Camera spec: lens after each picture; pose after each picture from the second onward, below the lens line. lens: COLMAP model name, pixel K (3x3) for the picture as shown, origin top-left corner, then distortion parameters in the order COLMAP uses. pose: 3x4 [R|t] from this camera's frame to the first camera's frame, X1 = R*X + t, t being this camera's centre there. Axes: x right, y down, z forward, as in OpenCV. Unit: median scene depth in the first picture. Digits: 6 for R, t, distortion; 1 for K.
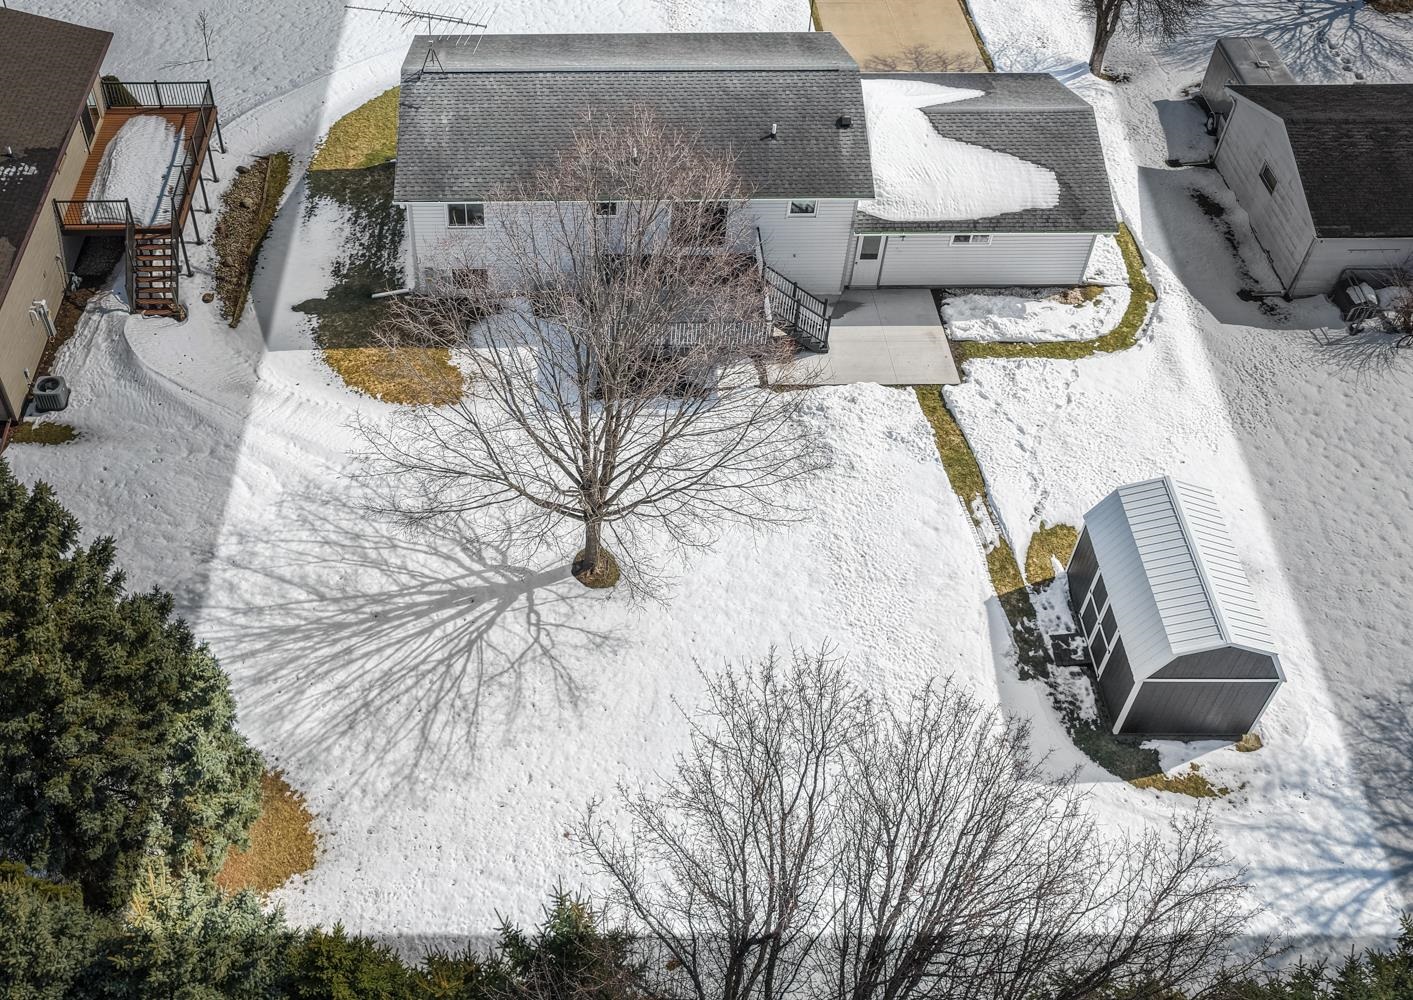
lens RADIAL K [[1453.9, 0, 567.8], [0, 1453.9, 501.2], [0, 0, 1]] dist [-0.015964, 0.050633]
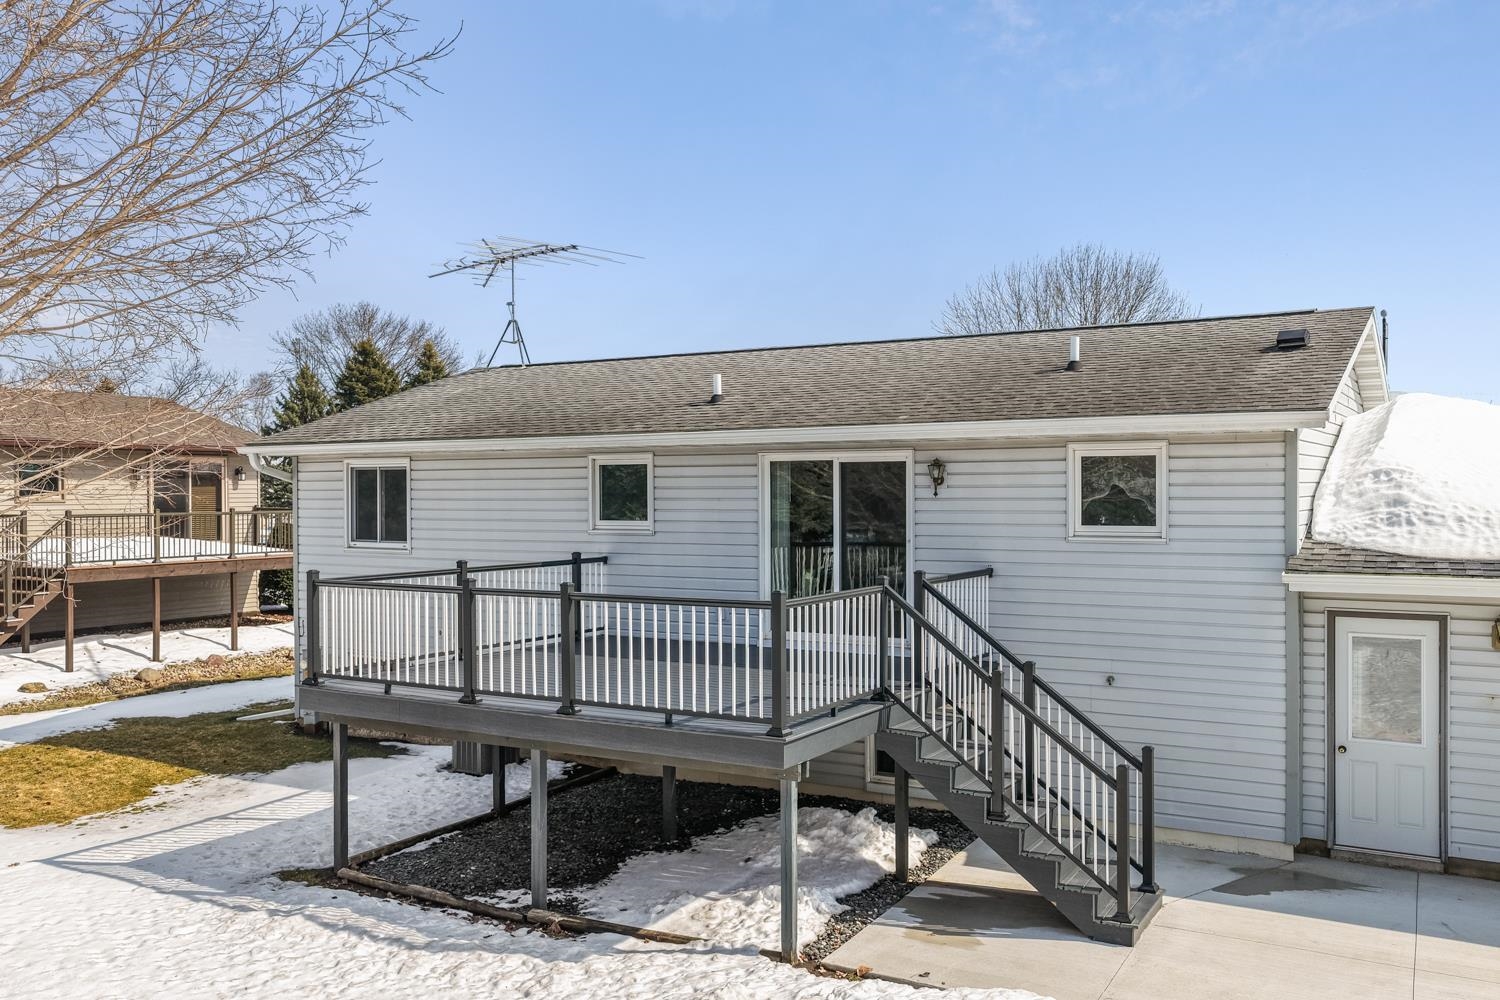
lens RADIAL K [[1258.9, 0, 759.8], [0, 1258.9, 506.3], [0, 0, 1]] dist [0.002197, -0.009761]
pose [[0.858853, 0.004285, -0.512204, 0.265574], [-0.369812, 0.697080, -0.614262, 0.000896], [0.354416, 0.716980, 0.600274, 0.902319]]
